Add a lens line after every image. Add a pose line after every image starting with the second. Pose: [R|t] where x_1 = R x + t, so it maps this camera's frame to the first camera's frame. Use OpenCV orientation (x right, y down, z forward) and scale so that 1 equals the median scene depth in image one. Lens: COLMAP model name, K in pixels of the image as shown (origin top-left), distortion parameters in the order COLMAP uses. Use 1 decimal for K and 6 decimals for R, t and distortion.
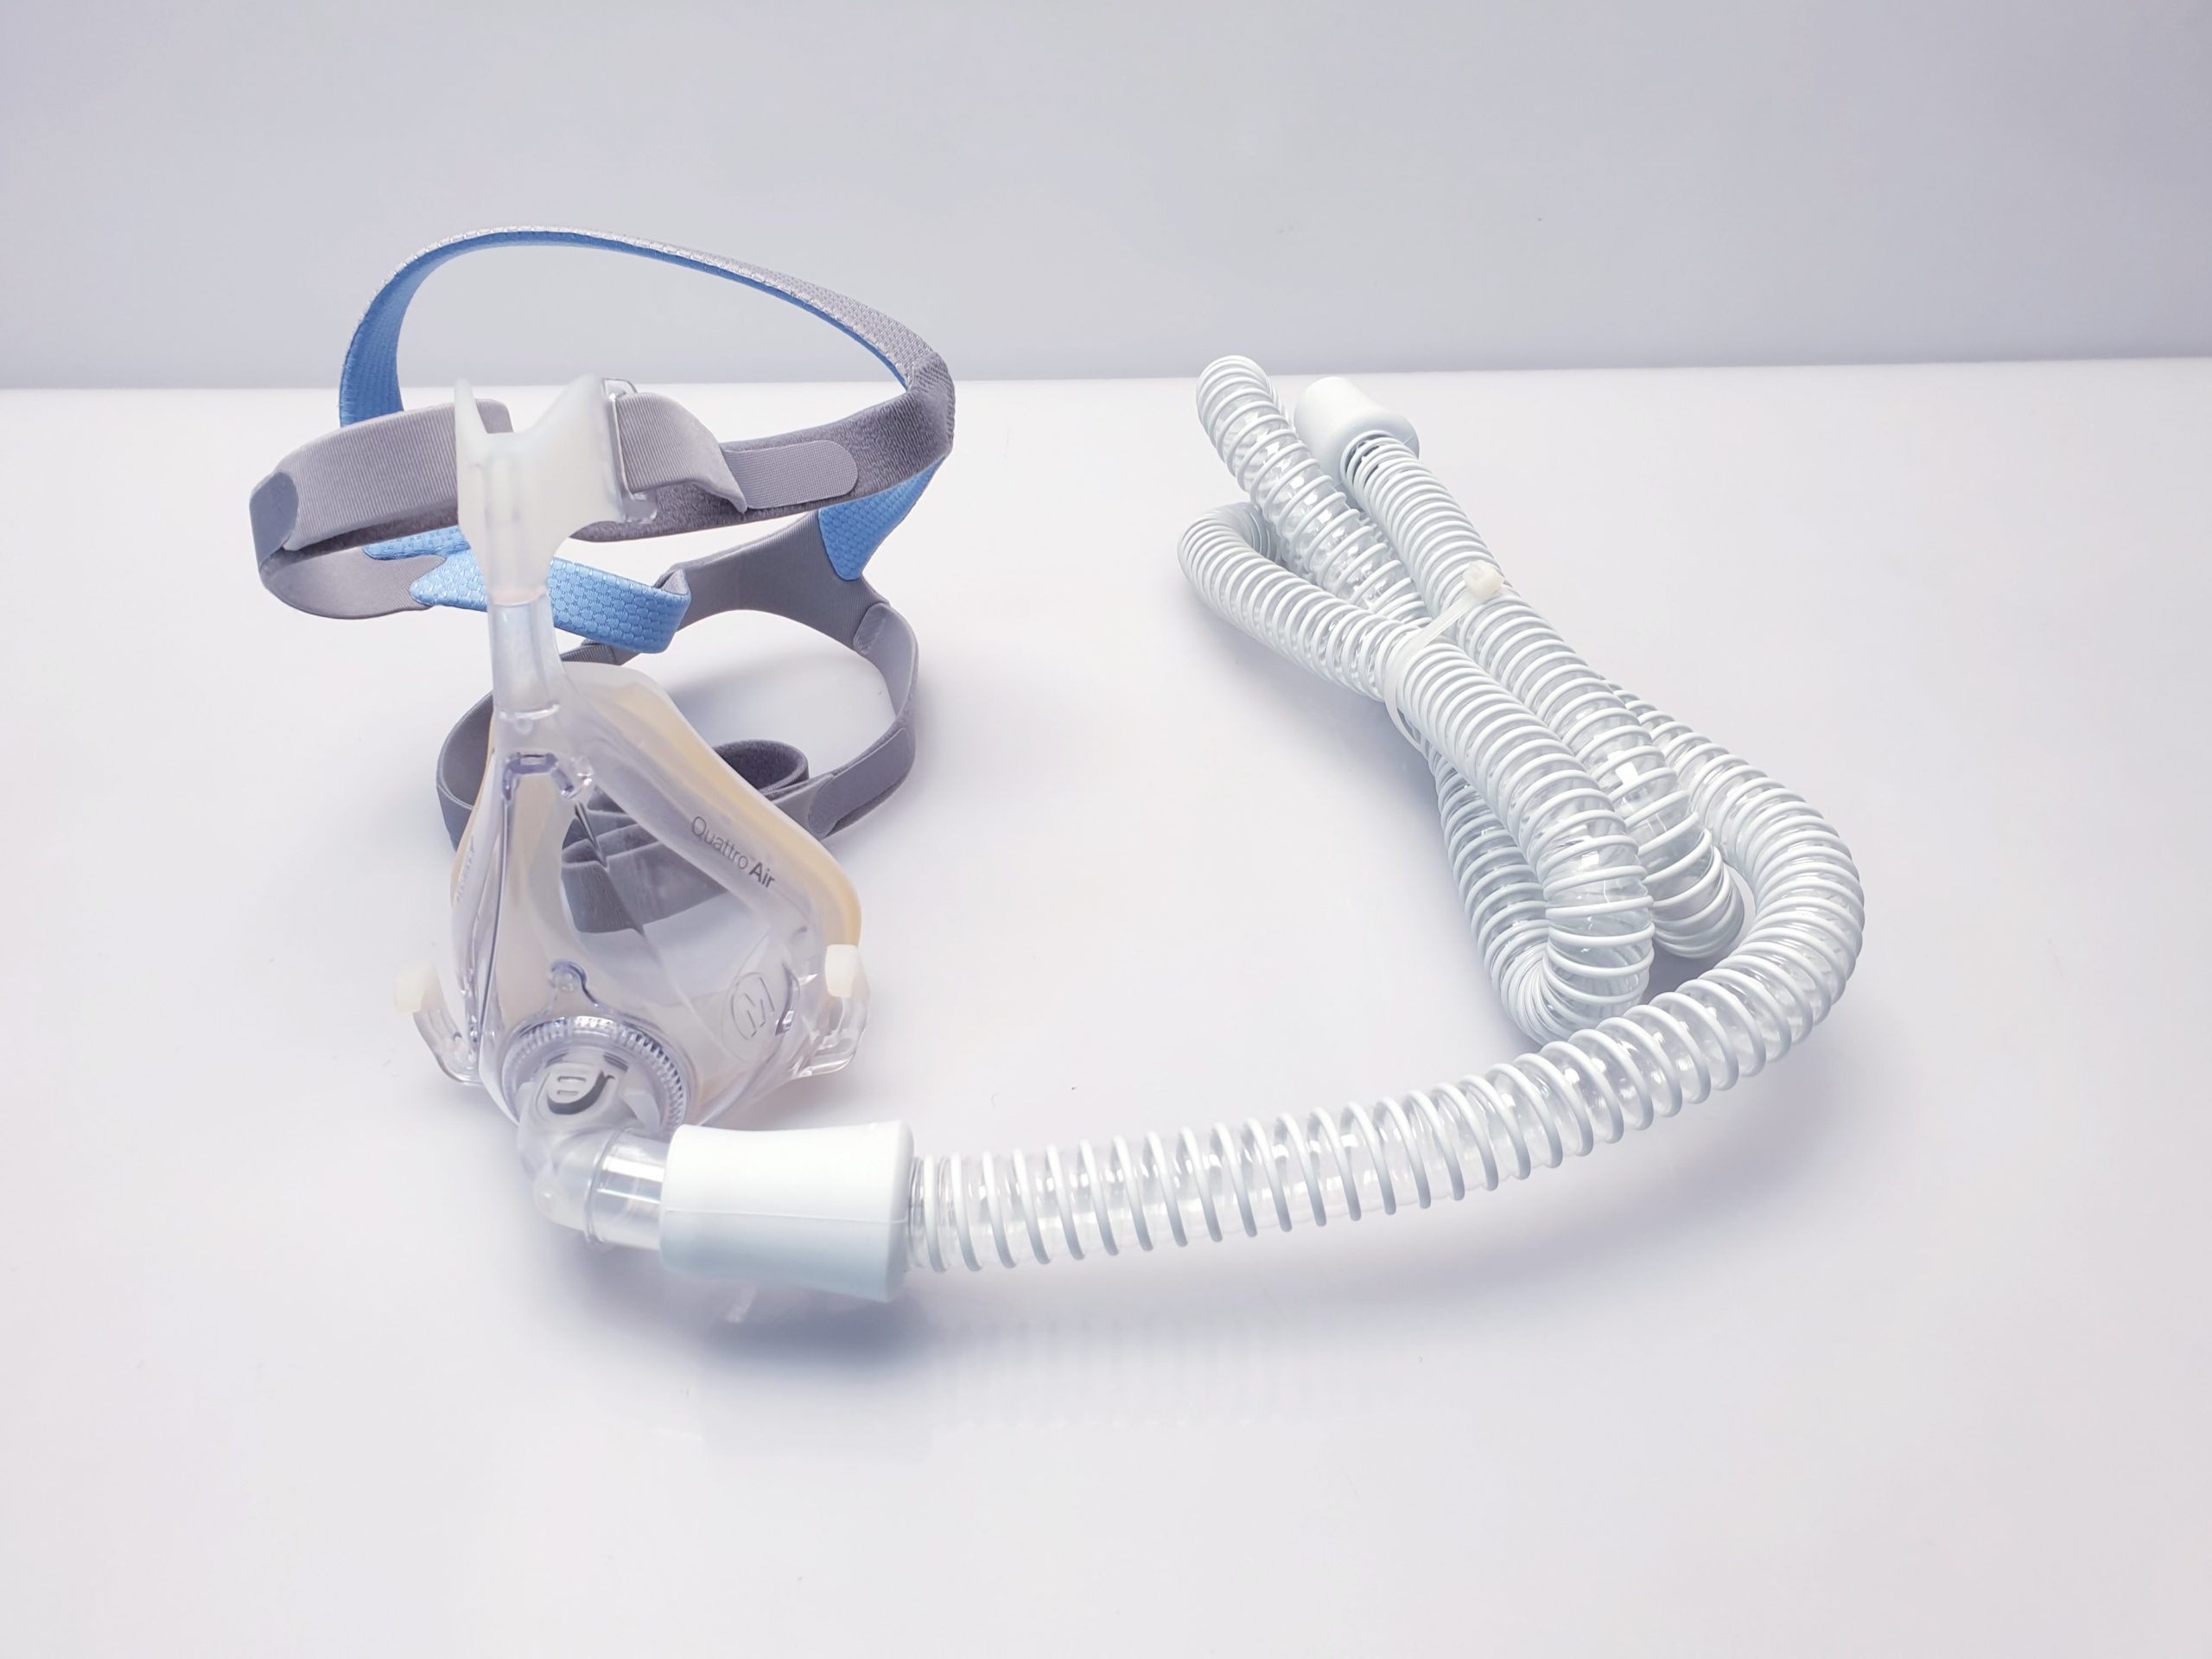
lens RADIAL K [[1677.9, 0, 1106.0], [0, 1677.9, 829.5], [0, 0, 1]] dist [-0.006307, -0.003638]
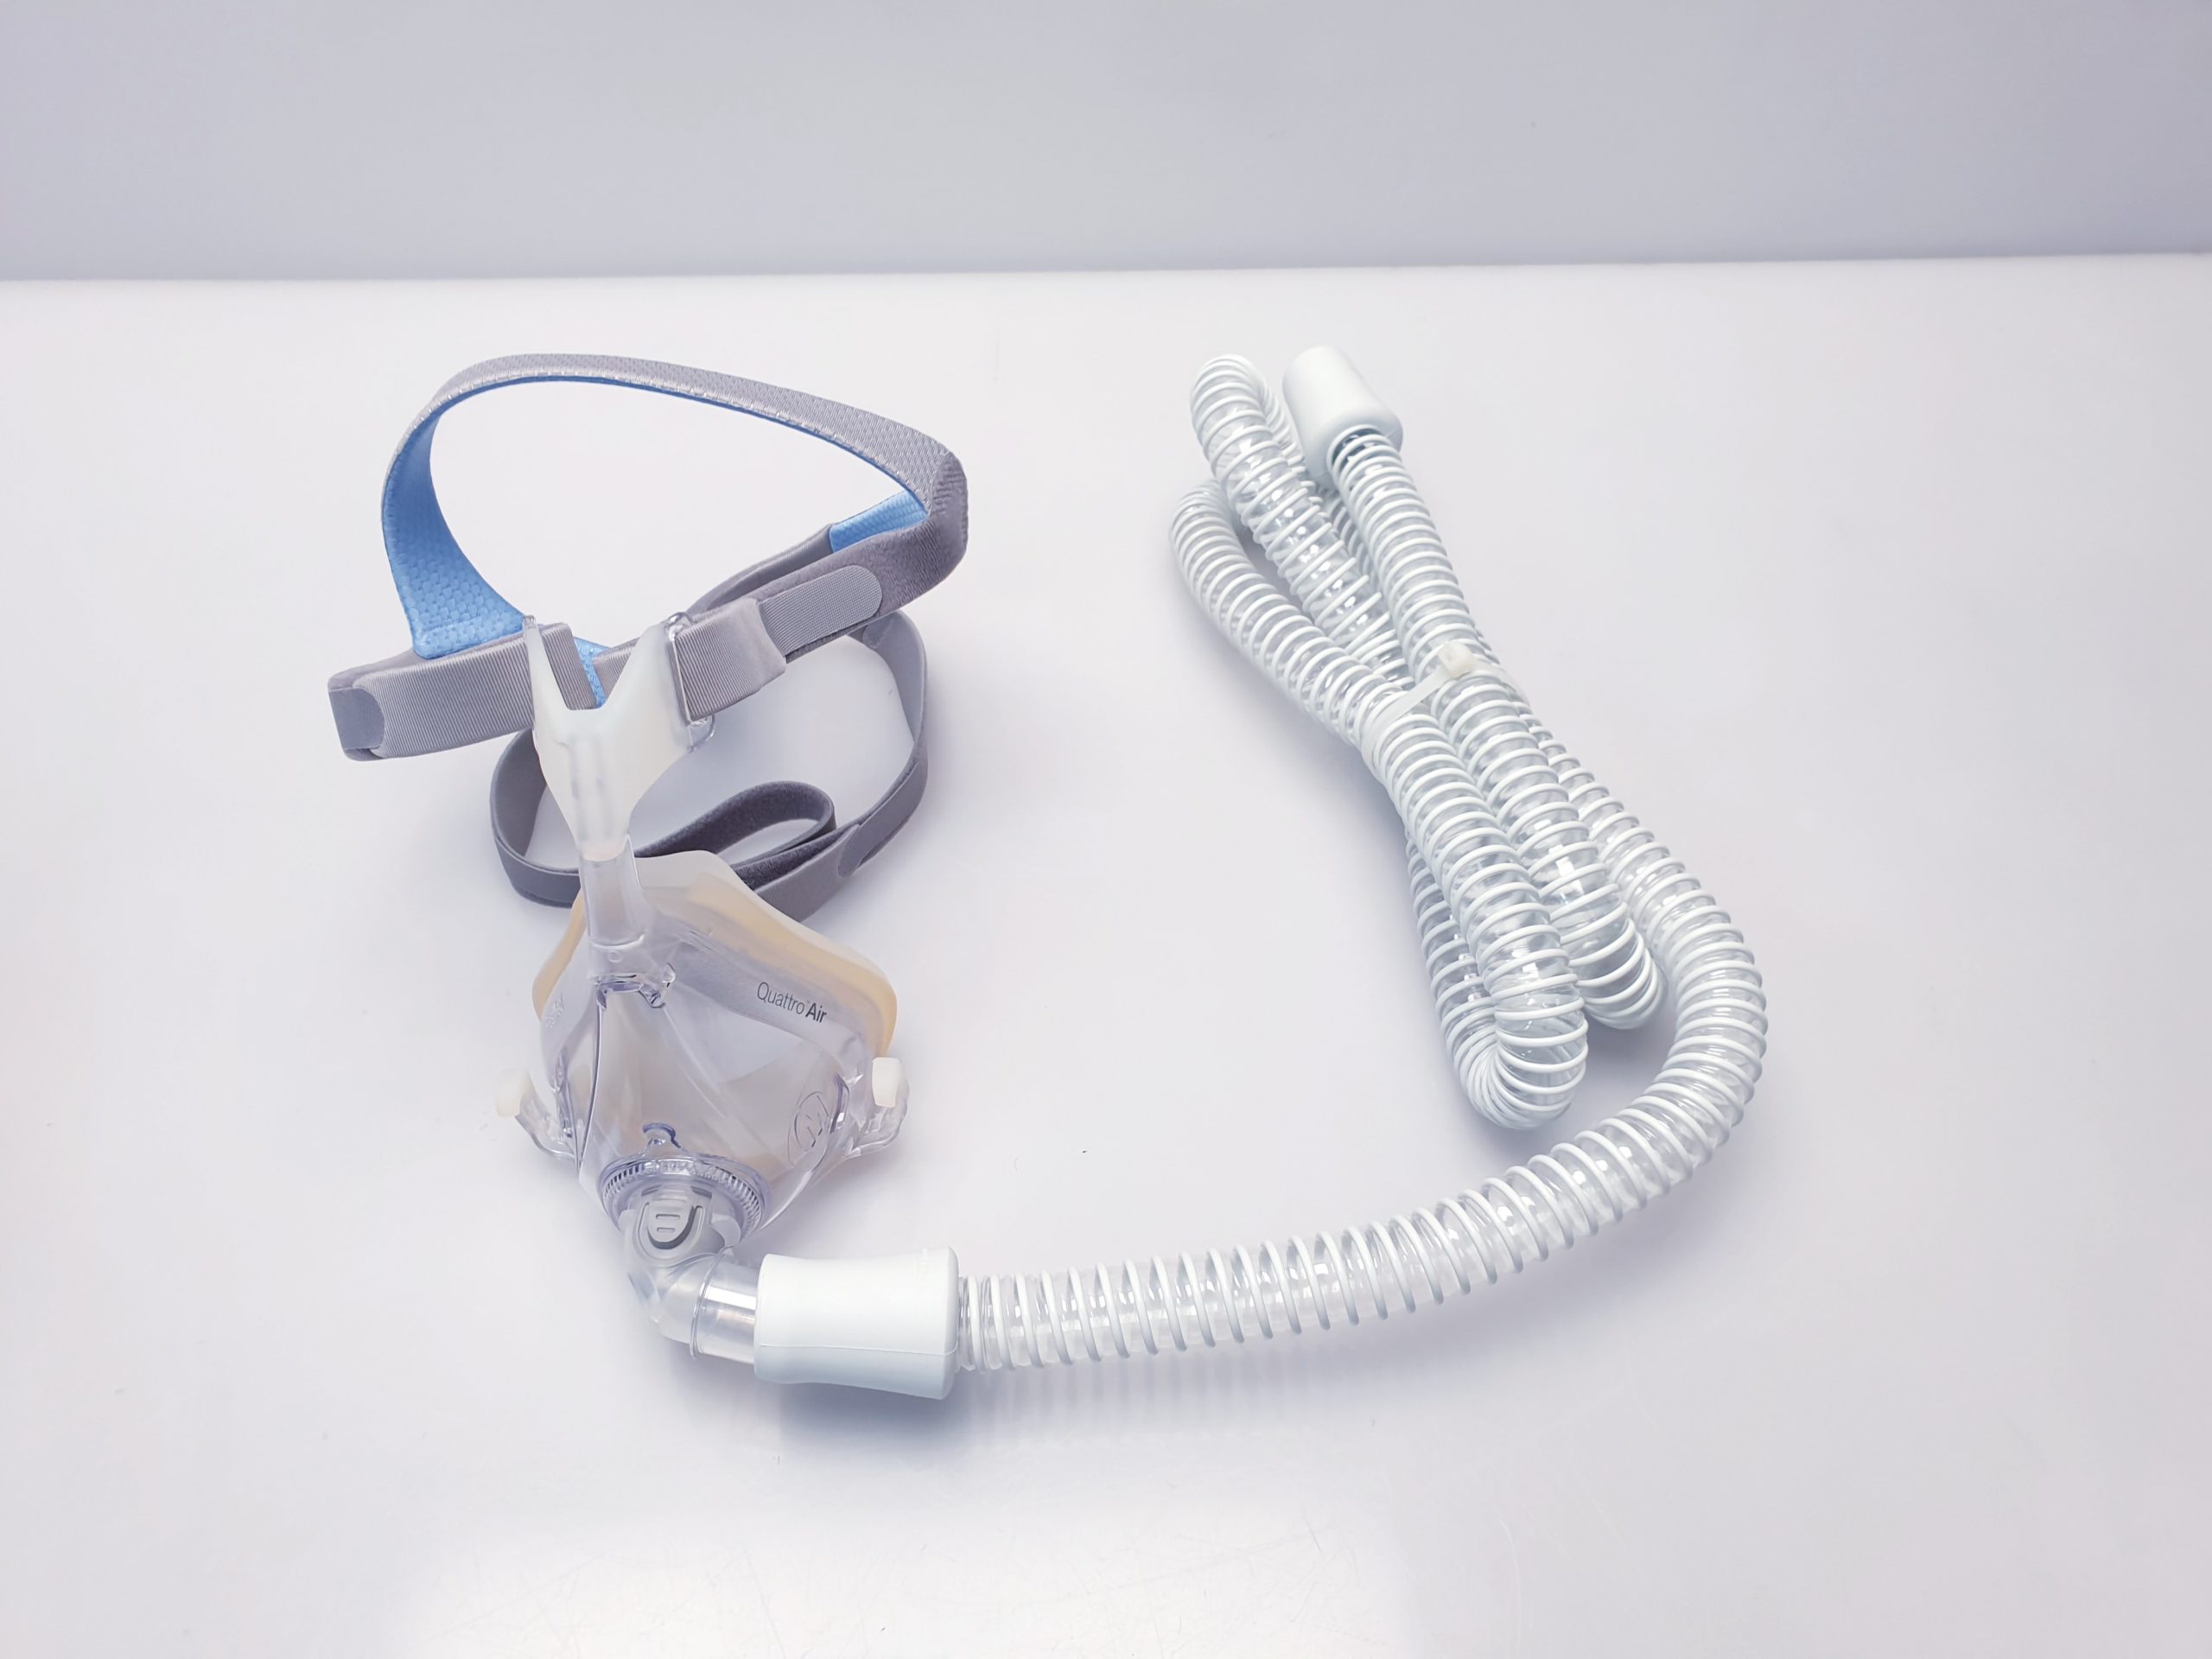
lens RADIAL K [[1671.9, 0, 1106.0], [0, 1671.9, 829.5], [0, 0, 1]] dist [-0.005599, -0.050987]
pose [[0.999468, 0.003307, 0.032439, -0.043148], [-0.011124, 0.969741, 0.243884, -0.357277], [-0.030651, -0.244115, 0.969262, -0.075520]]
